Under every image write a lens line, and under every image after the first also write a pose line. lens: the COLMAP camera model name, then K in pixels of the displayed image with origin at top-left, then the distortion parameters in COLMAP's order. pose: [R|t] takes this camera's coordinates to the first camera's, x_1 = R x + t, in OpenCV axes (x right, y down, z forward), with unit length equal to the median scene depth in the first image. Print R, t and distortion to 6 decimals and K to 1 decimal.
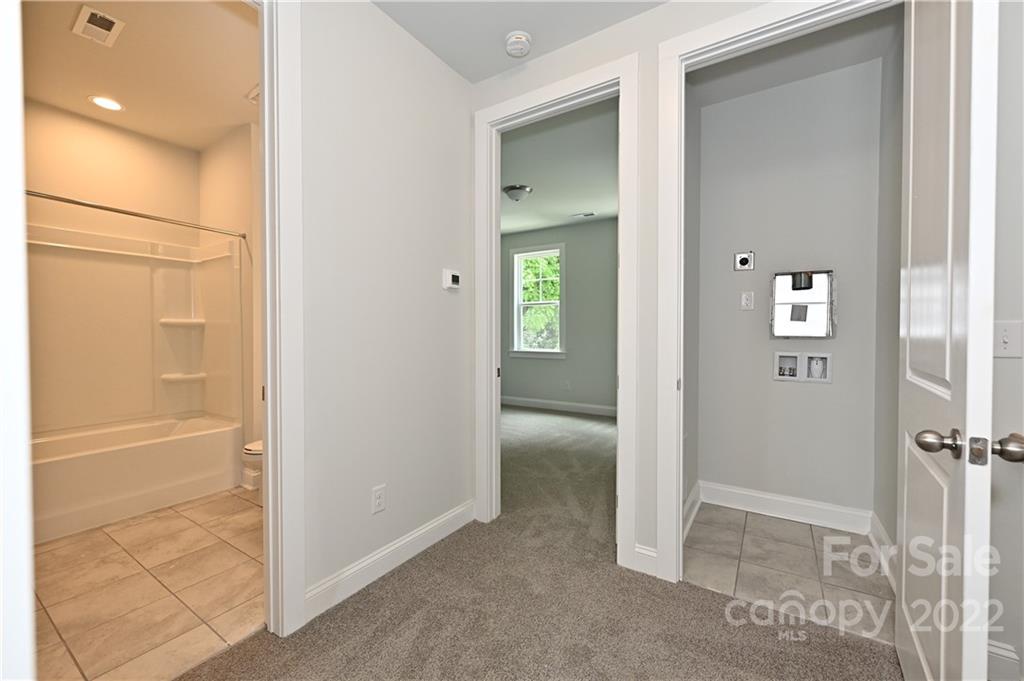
lens RADIAL K [[404.9, 0, 510.3], [0, 404.9, 340.9], [0, 0, 1]] dist [0.000971, 0.000092]
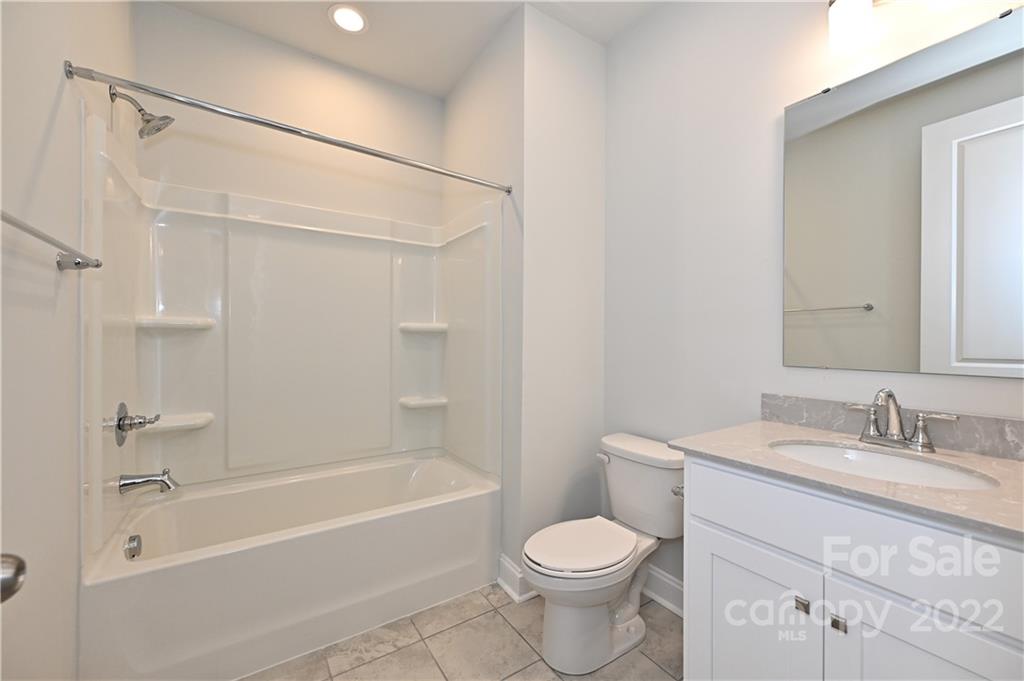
lens RADIAL K [[404.9, 0, 510.3], [0, 404.9, 340.9], [0, 0, 1]] dist [0.000971, 0.000092]
pose [[0.916618, 0.001801, -0.399760, -0.385136], [-0.010352, 0.999761, -0.019232, -0.009918], [0.399630, 0.021767, 0.916418, 0.407990]]
